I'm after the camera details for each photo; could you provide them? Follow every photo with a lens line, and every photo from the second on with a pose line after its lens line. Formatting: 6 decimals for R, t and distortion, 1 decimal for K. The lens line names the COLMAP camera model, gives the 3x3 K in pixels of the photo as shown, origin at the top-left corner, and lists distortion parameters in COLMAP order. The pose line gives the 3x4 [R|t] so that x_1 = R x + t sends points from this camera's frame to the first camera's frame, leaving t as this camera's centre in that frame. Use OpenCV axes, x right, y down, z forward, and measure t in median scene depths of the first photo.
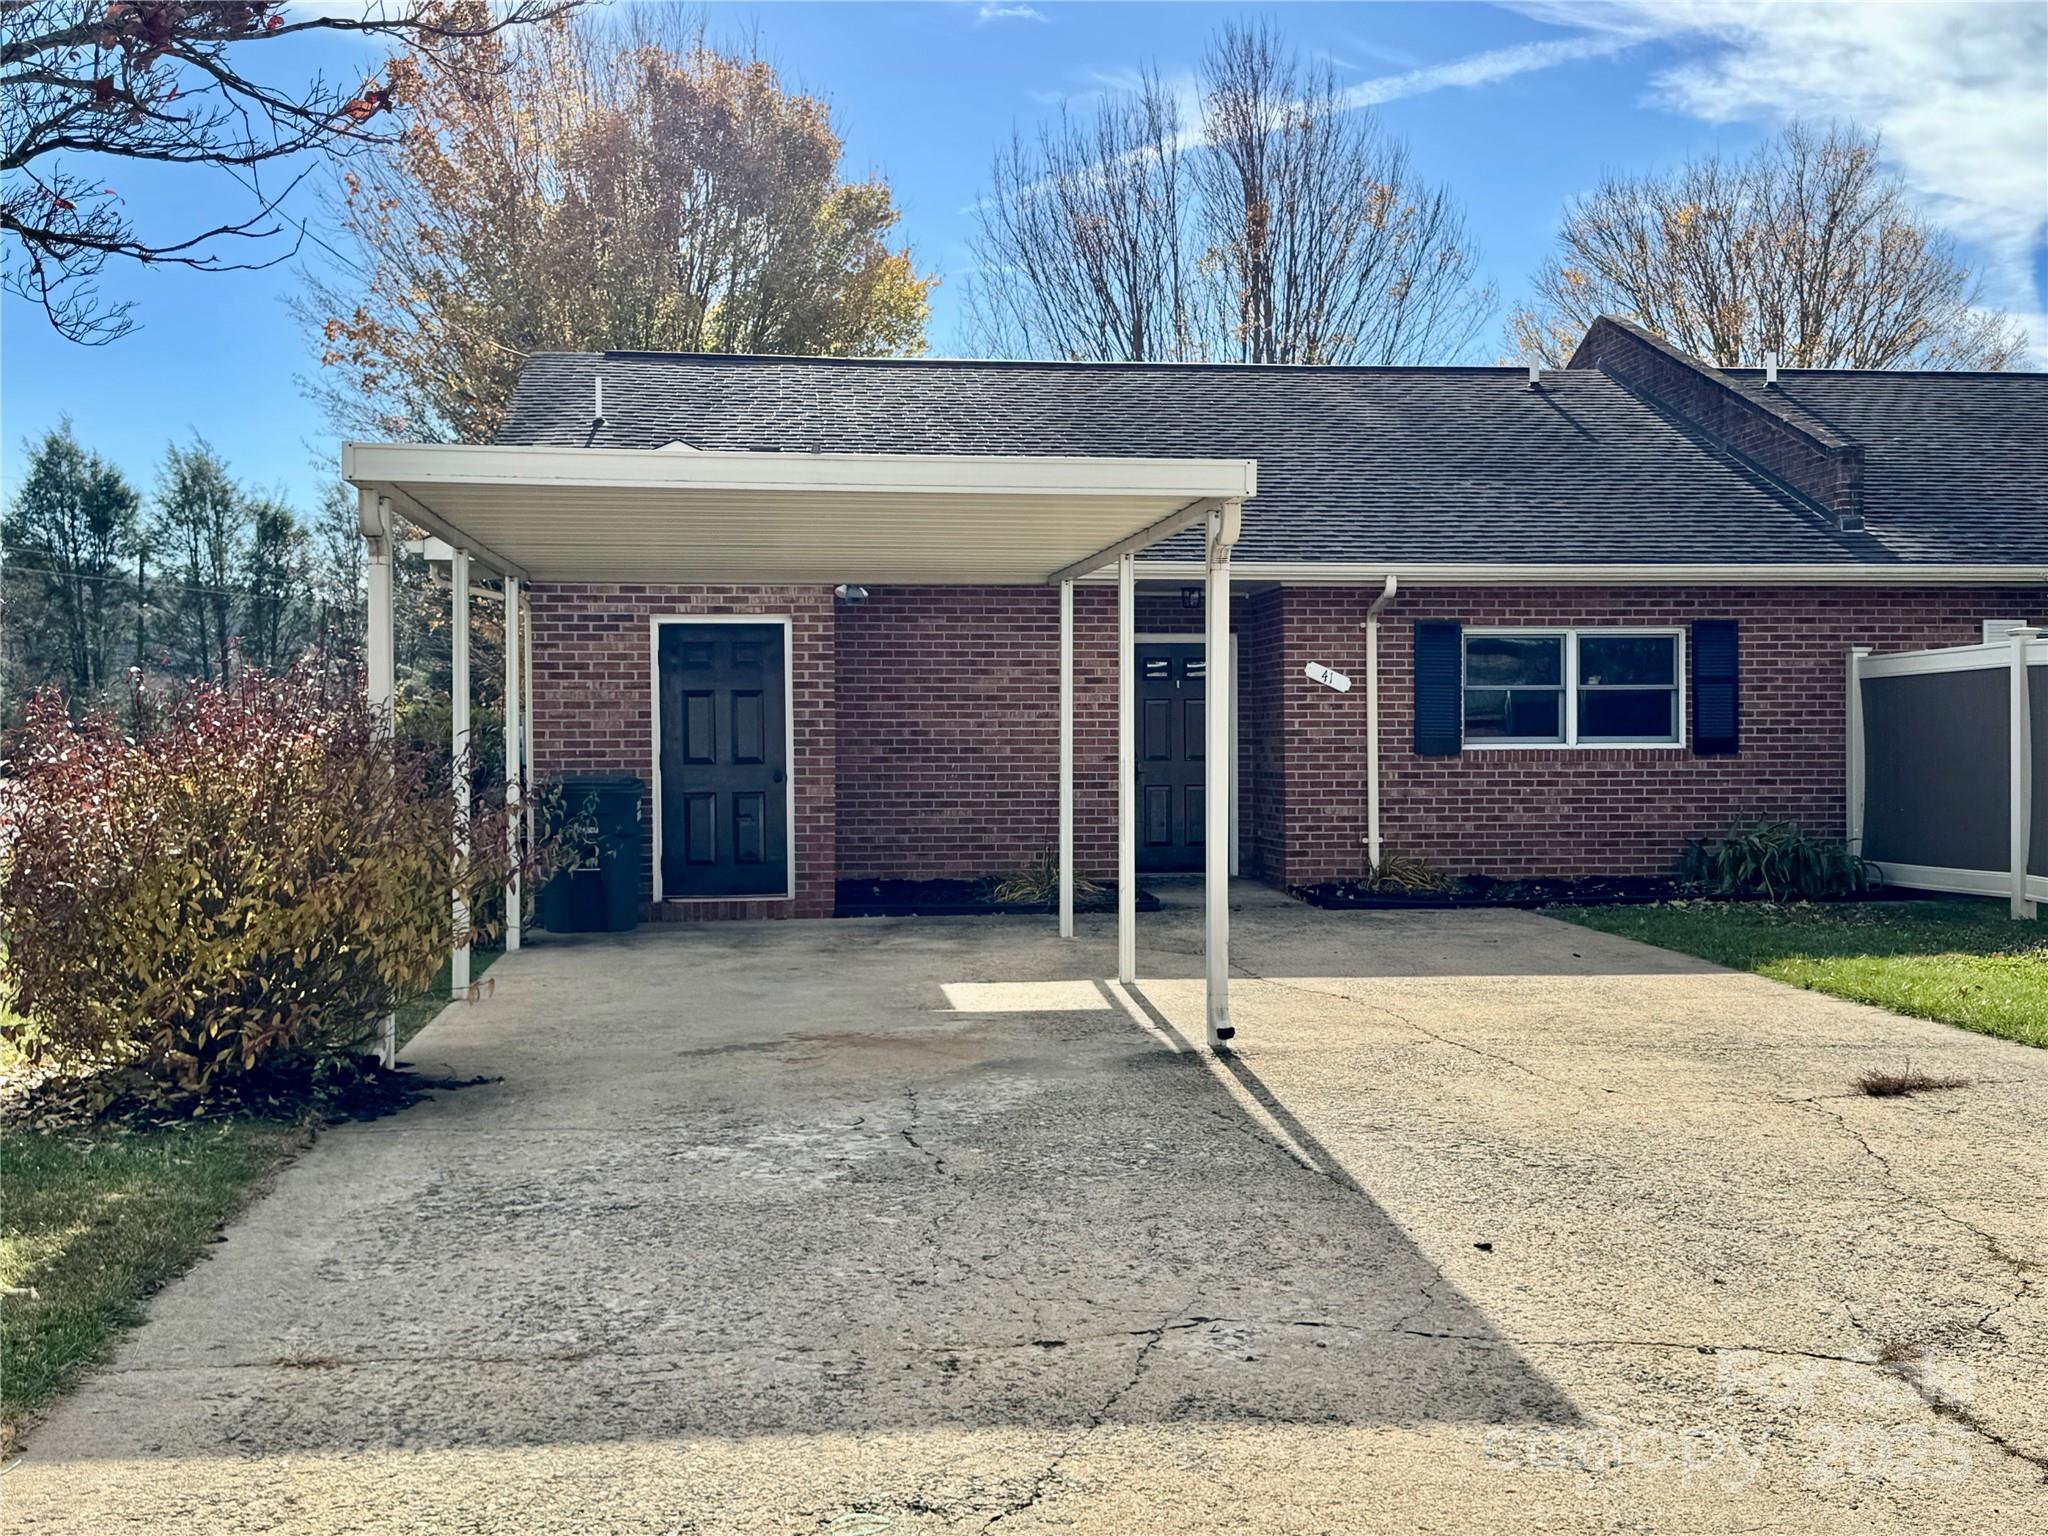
lens RADIAL K [[2224.5, 0, 1024.0], [0, 2224.5, 768.0], [0, 0, 1]] dist [0.098378, -0.001497]
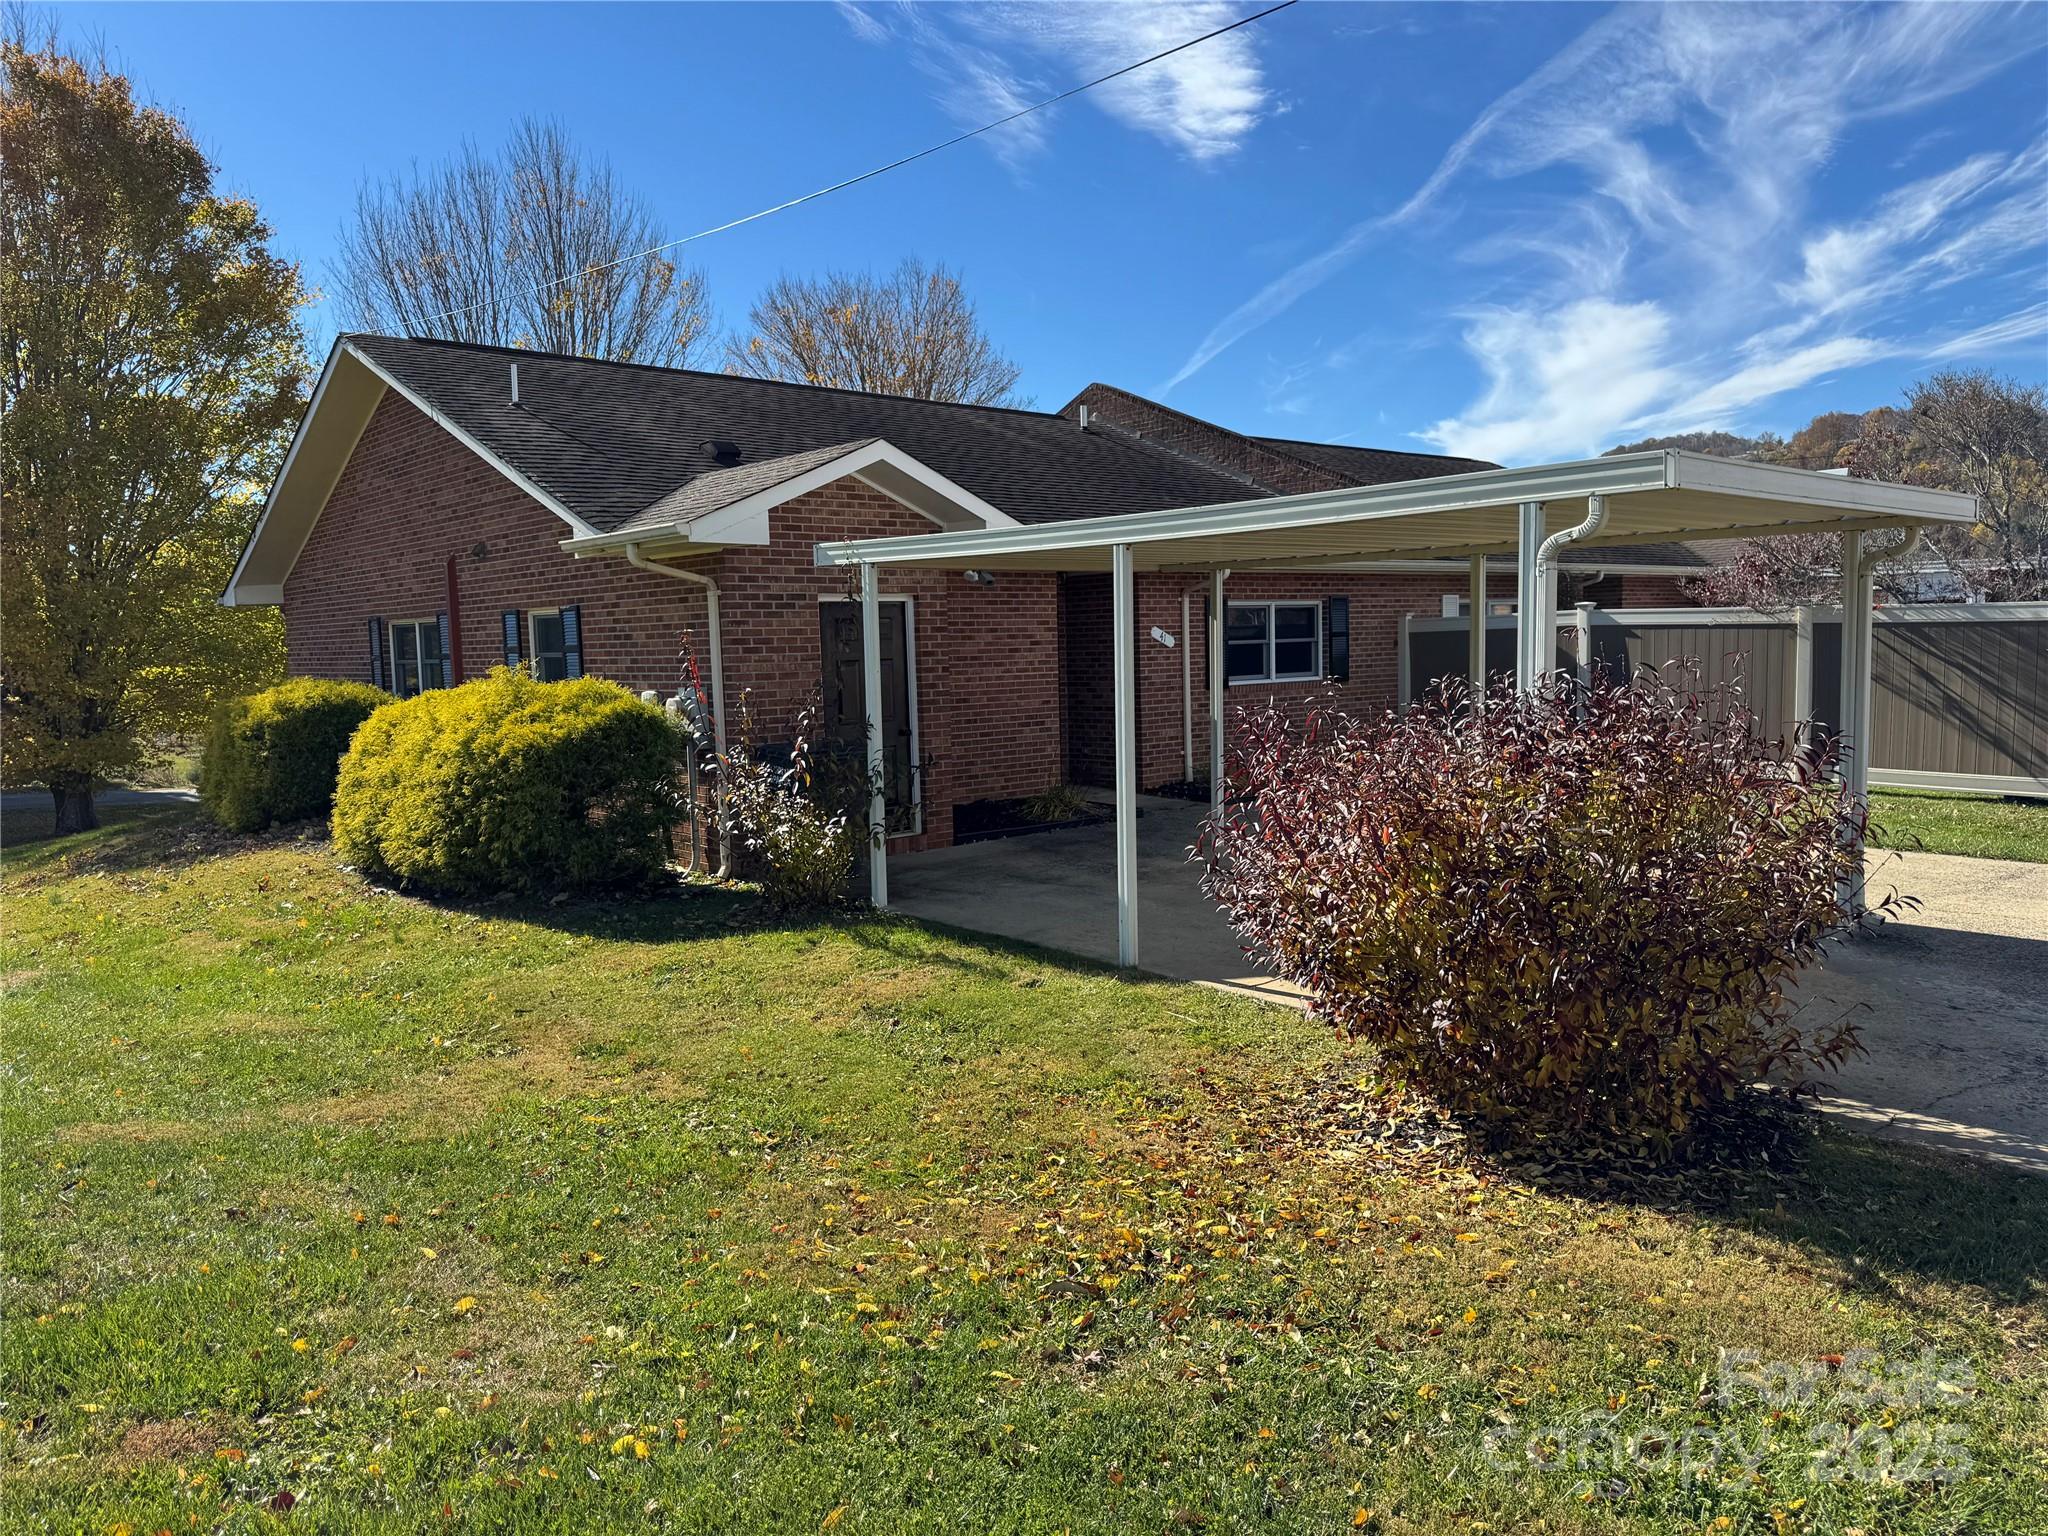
lens RADIAL K [[1440.4, 0, 1024.0], [0, 1440.4, 768.0], [0, 0, 1]] dist [0.128701, -0.181153]
pose [[0.819414, -0.067133, 0.569257, -0.460125], [0.028375, 0.996651, 0.076692, -0.031393], [-0.572499, -0.046690, 0.818575, 0.312137]]
